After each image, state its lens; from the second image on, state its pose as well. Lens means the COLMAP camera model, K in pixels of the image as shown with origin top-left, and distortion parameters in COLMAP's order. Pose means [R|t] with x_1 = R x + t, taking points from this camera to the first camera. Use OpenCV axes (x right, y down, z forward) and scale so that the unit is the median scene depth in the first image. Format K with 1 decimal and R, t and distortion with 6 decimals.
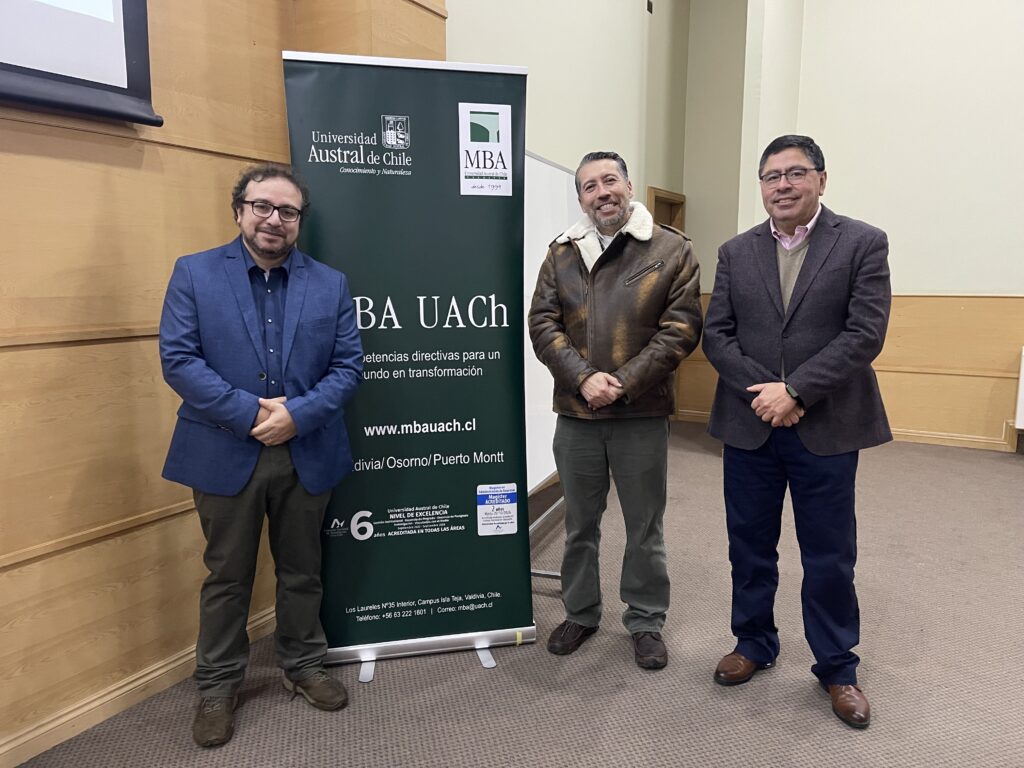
lens RADIAL K [[753.2, 0, 516.3], [0, 753.2, 387.0], [0, 0, 1]] dist [0.101459, -0.144195]
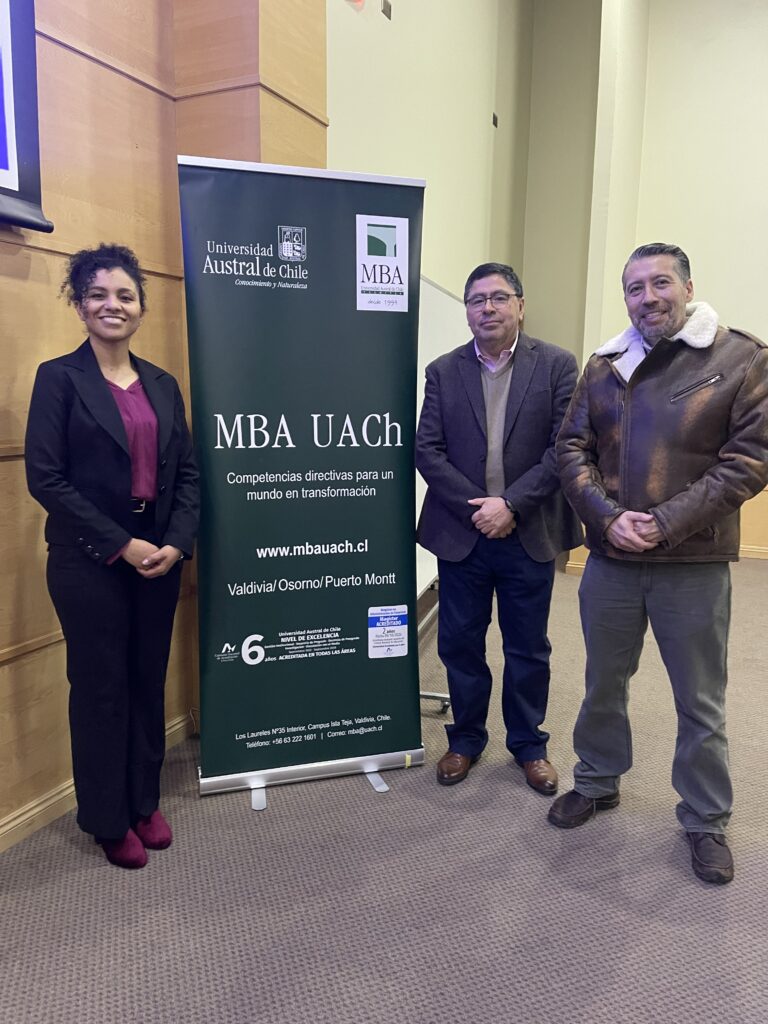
lens RADIAL K [[753.2, 0, 369.8], [0, 753.2, 513.0], [0, 0, 1]] dist [0.101459, -0.144195]
pose [[0.997655, -0.000536, 0.068434, -0.120942], [-0.000653, 0.999849, 0.017350, -0.009966], [-0.068433, -0.017354, 0.997505, 0.023653]]
